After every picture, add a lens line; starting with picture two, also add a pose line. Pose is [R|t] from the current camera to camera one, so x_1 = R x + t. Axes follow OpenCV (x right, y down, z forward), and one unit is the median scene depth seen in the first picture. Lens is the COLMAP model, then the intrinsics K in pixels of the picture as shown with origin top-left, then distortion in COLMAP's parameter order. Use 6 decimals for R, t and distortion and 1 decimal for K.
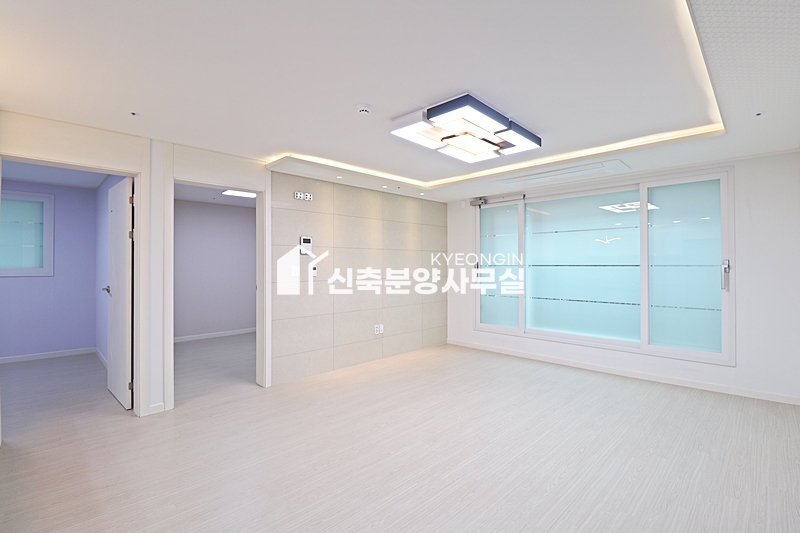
lens RADIAL K [[370.2, 0, 400.3], [0, 370.2, 261.4], [0, 0, 1]] dist [0.001154, -0.014157]
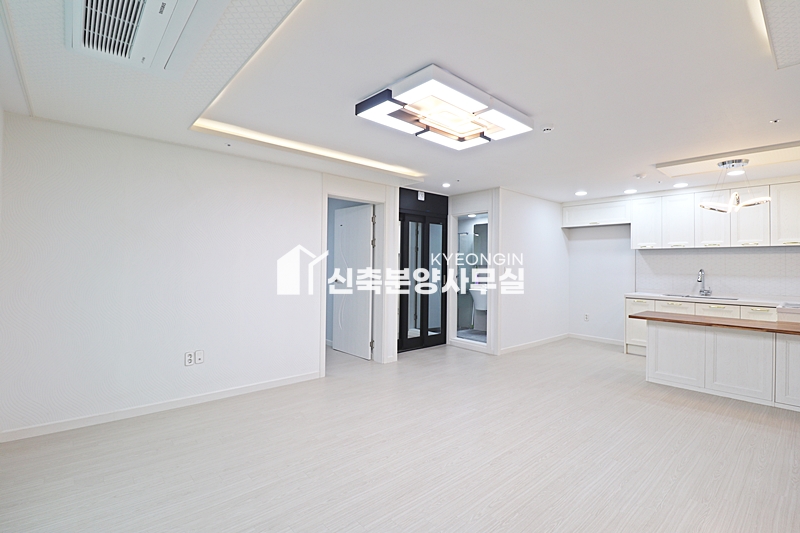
lens RADIAL K [[370.2, 0, 400.3], [0, 370.2, 261.4], [0, 0, 1]] dist [0.001154, -0.014157]
pose [[-0.997885, -0.007216, 0.064603, 0.164903], [-0.008500, 0.999771, -0.019616, 0.016054], [-0.064447, -0.020123, -0.997718, 1.291960]]
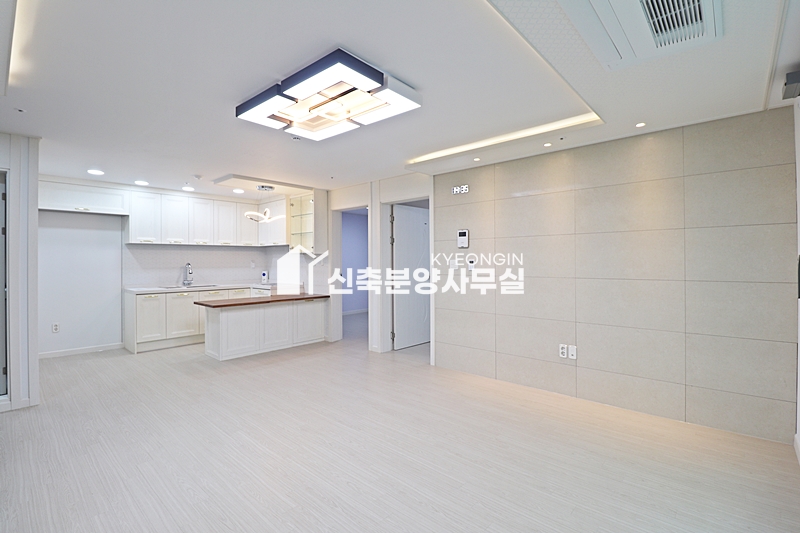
lens RADIAL K [[370.2, 0, 400.3], [0, 370.2, 261.4], [0, 0, 1]] dist [0.001154, -0.014157]
pose [[0.050964, 0.002713, -0.998697, 0.712373], [0.015180, 0.999879, 0.003491, 0.010898], [0.998585, -0.015338, 0.050916, 0.769672]]
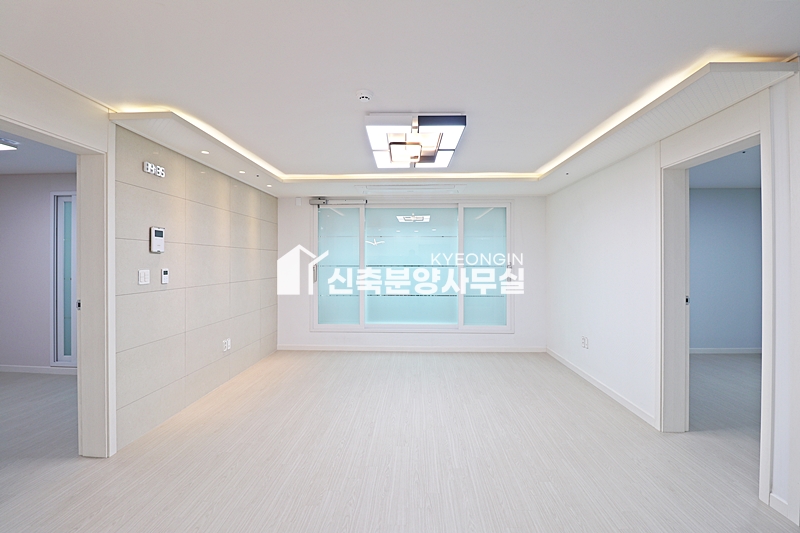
lens RADIAL K [[370.2, 0, 400.3], [0, 370.2, 261.4], [0, 0, 1]] dist [0.001154, -0.014157]
pose [[0.736411, 0.003162, 0.676527, -0.383417], [-0.008587, 0.999952, 0.004673, -0.009715], [-0.676480, -0.009250, 0.736403, 0.165589]]
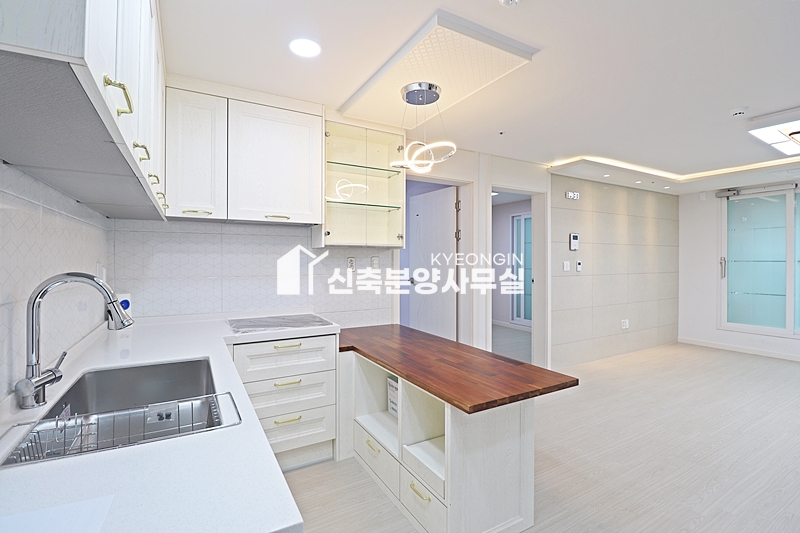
lens RADIAL K [[370.2, 0, 400.3], [0, 370.2, 261.4], [0, 0, 1]] dist [0.001154, -0.014157]
pose [[0.965315, 0.002536, -0.261077, -0.451275], [0.001019, 0.999909, 0.013479, -0.002013], [0.261087, -0.013278, 0.965224, -0.151572]]
